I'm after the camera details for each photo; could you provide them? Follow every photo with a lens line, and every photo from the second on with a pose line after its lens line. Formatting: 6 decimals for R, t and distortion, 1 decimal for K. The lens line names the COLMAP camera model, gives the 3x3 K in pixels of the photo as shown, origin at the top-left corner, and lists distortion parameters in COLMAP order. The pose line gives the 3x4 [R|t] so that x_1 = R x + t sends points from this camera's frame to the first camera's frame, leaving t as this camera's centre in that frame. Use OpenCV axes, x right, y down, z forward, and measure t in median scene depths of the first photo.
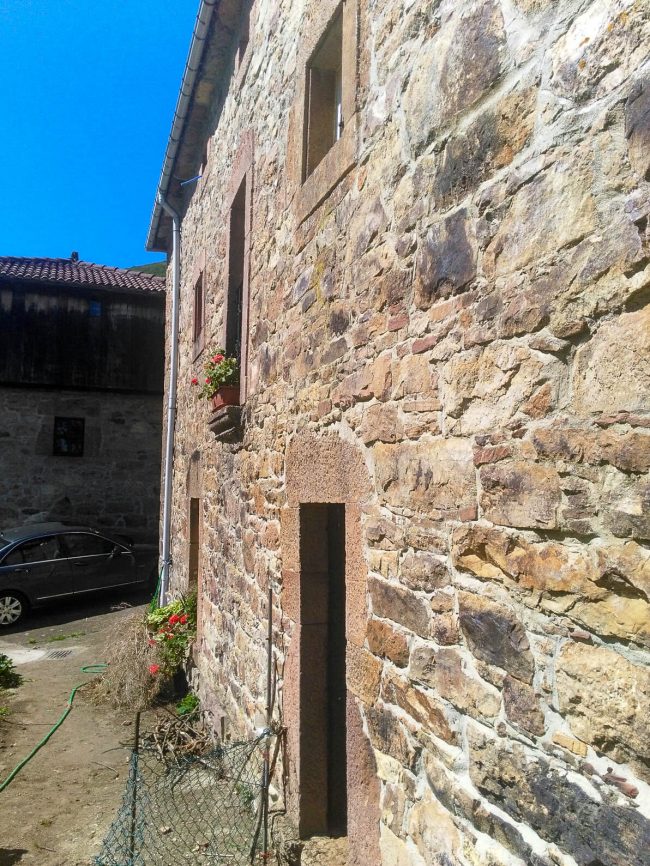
lens RADIAL K [[714.2, 0, 325.0], [0, 714.2, 433.0], [0, 0, 1]] dist [0.113708, -0.164589]
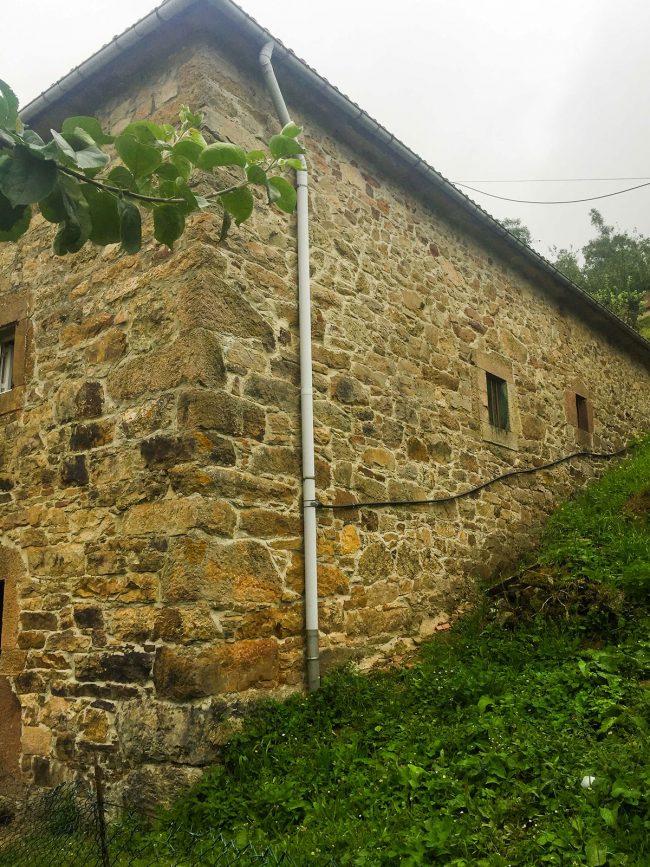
lens RADIAL K [[790.8, 0, 325.0], [0, 790.8, 433.5], [0, 0, 1]] dist [0.021440, -0.011254]
pose [[0.832276, 0.092751, 0.546548, -0.608725], [-0.007469, 0.987691, -0.156241, 0.050096], [-0.554312, 0.125954, 0.822724, -1.713505]]
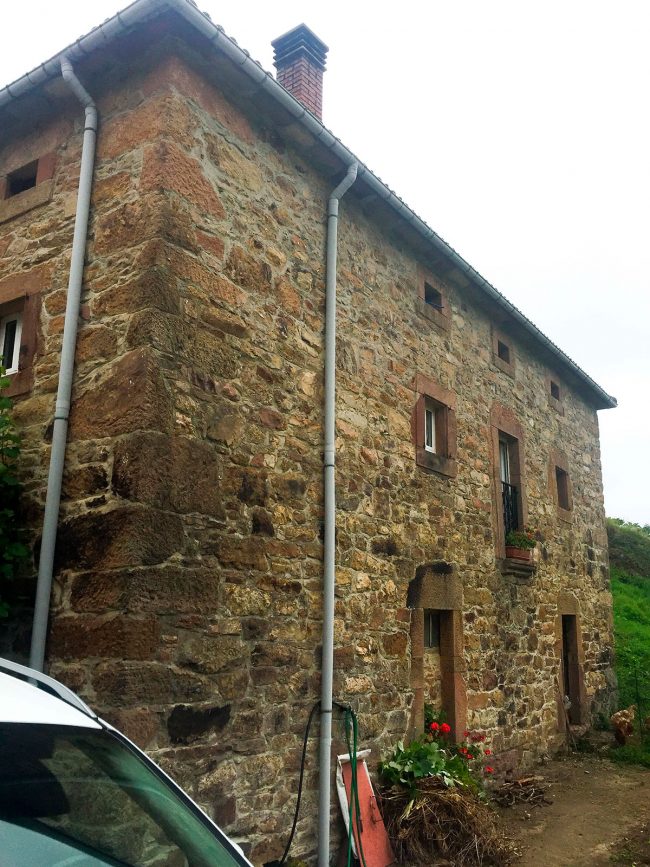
lens RADIAL K [[762.1, 0, 325.0], [0, 762.1, 433.5], [0, 0, 1]] dist [0.100633, -0.162624]
pose [[-0.610907, 0.166896, 0.773911, -3.244890], [-0.088116, 0.957121, -0.275962, 0.557056], [-0.786784, -0.236781, -0.570005, 6.047288]]
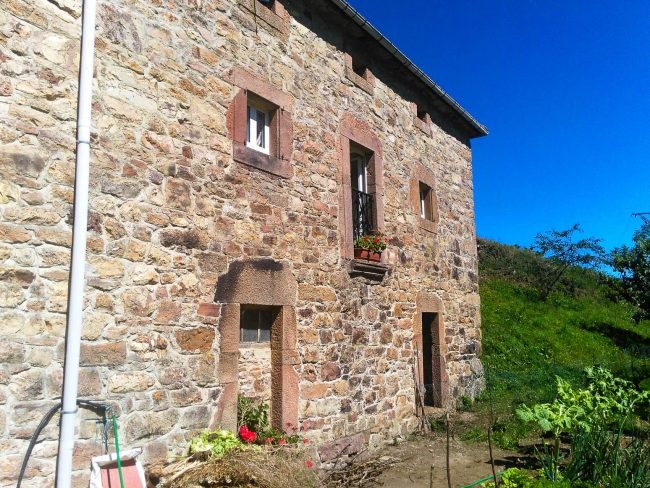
lens RADIAL K [[563.8, 0, 325.0], [0, 563.8, 244.0], [0, 0, 1]] dist [0.109111, -0.211512]
pose [[-0.616310, 0.123327, 0.777787, -2.930676], [-0.055595, 0.978383, -0.199187, 0.540186], [-0.785539, -0.166002, -0.596131, 4.764520]]
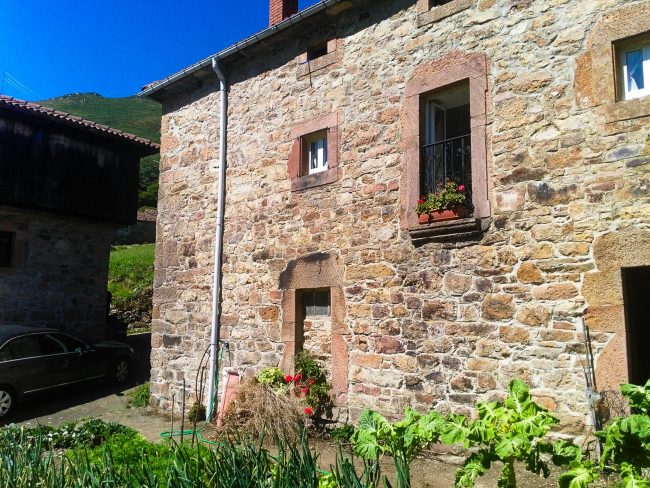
lens RADIAL K [[563.8, 0, 325.0], [0, 563.8, 244.0], [0, 0, 1]] dist [0.109111, -0.211512]
pose [[0.867669, 0.065070, 0.492865, -2.345084], [-0.034946, 0.996928, -0.070097, 0.273088], [-0.495912, 0.043597, 0.867277, 0.144282]]
